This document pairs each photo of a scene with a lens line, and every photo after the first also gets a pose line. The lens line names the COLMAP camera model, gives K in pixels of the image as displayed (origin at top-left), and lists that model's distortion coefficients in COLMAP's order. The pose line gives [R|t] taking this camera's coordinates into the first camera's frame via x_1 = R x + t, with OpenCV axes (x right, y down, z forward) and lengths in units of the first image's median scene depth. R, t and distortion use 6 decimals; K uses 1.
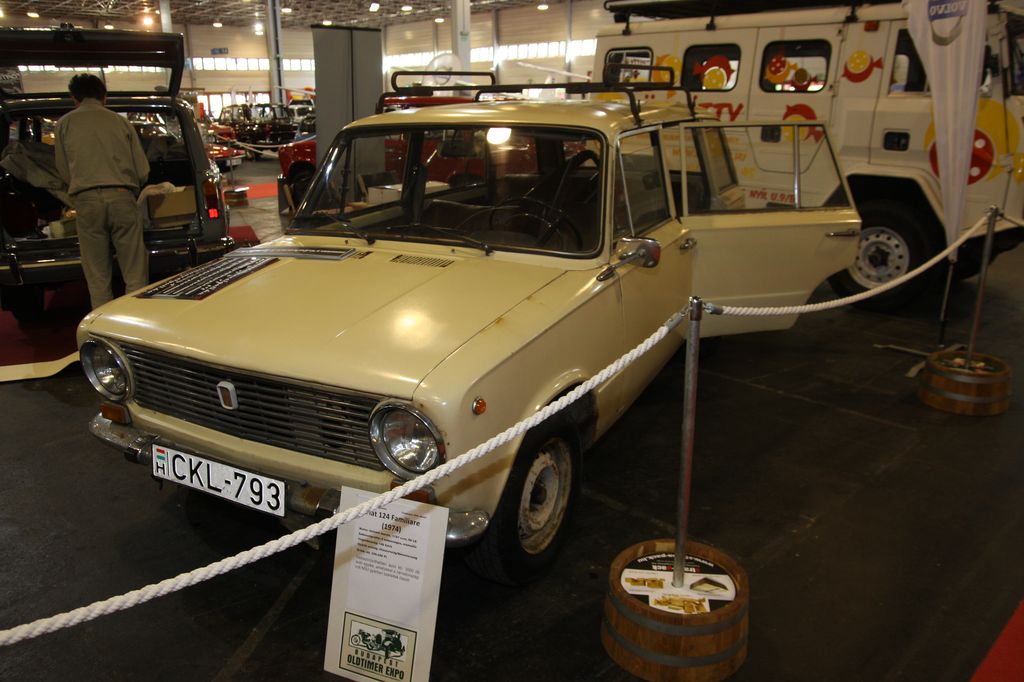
lens RADIAL K [[775.3, 0, 513.0], [0, 775.3, 341.4], [0, 0, 1]] dist [-0.139674, 0.108471]
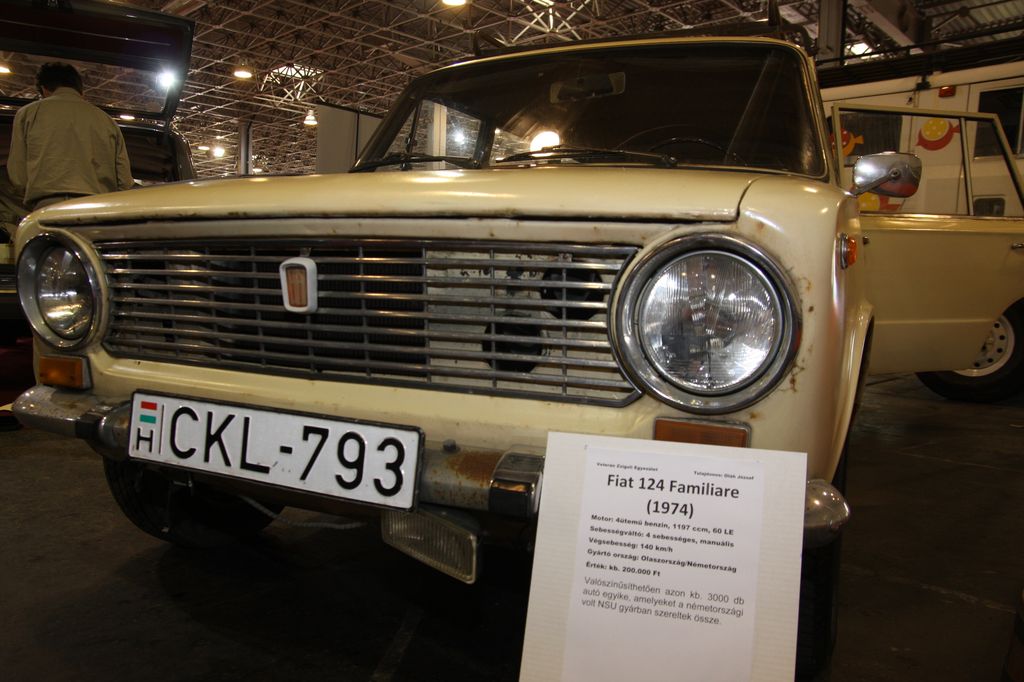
lens RADIAL K [[775.3, 0, 513.0], [0, 775.3, 341.4], [0, 0, 1]] dist [-0.139674, 0.108471]
pose [[0.997515, 0.027648, 0.064802, -0.257328], [-0.012338, 0.974119, -0.225698, 0.224555], [-0.069365, 0.224337, 0.972040, 0.475060]]
